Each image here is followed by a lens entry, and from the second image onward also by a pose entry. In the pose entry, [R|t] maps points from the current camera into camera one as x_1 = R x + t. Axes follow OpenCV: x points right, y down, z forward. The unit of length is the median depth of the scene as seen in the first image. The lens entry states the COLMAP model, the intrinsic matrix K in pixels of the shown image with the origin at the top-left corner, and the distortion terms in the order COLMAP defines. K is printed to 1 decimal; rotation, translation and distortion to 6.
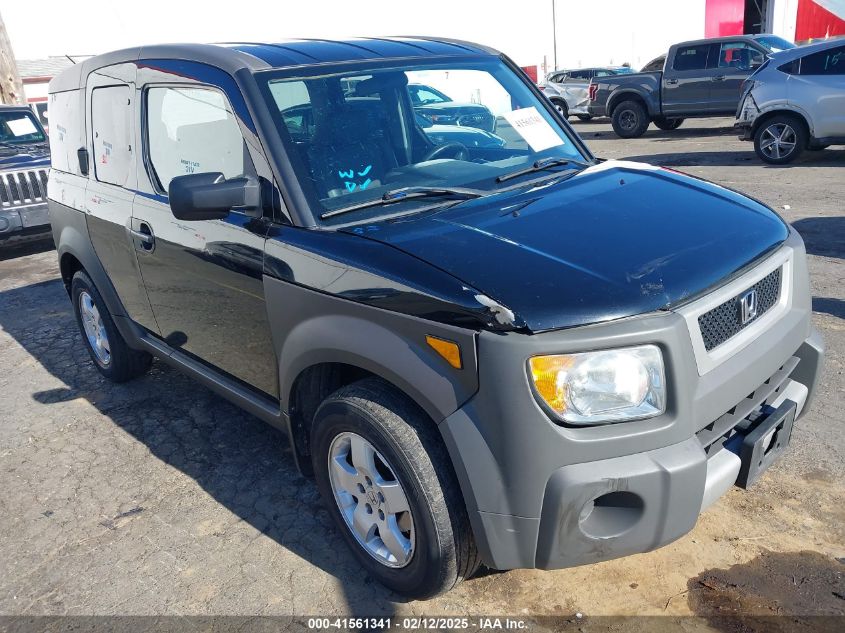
lens RADIAL K [[649.3, 0, 422.5], [0, 649.3, 316.5], [0, 0, 1]] dist [0.077804, -0.102942]
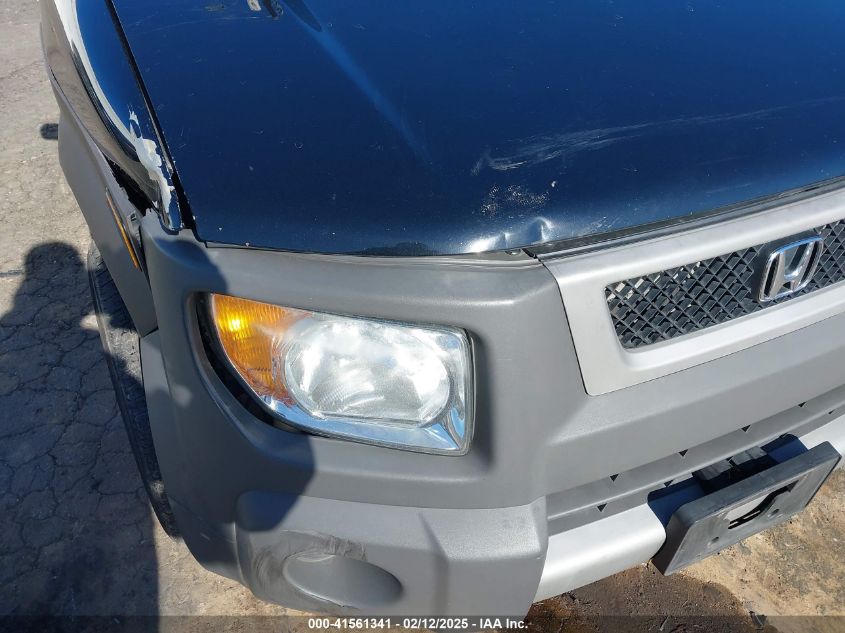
lens RADIAL K [[649.3, 0, 422.5], [0, 649.3, 316.5], [0, 0, 1]] dist [0.077804, -0.102942]
pose [[0.943507, 0.255800, -0.210622, 0.371739], [-0.174110, 0.923542, 0.341695, -0.101386], [0.281924, -0.285720, 0.915906, 0.510048]]
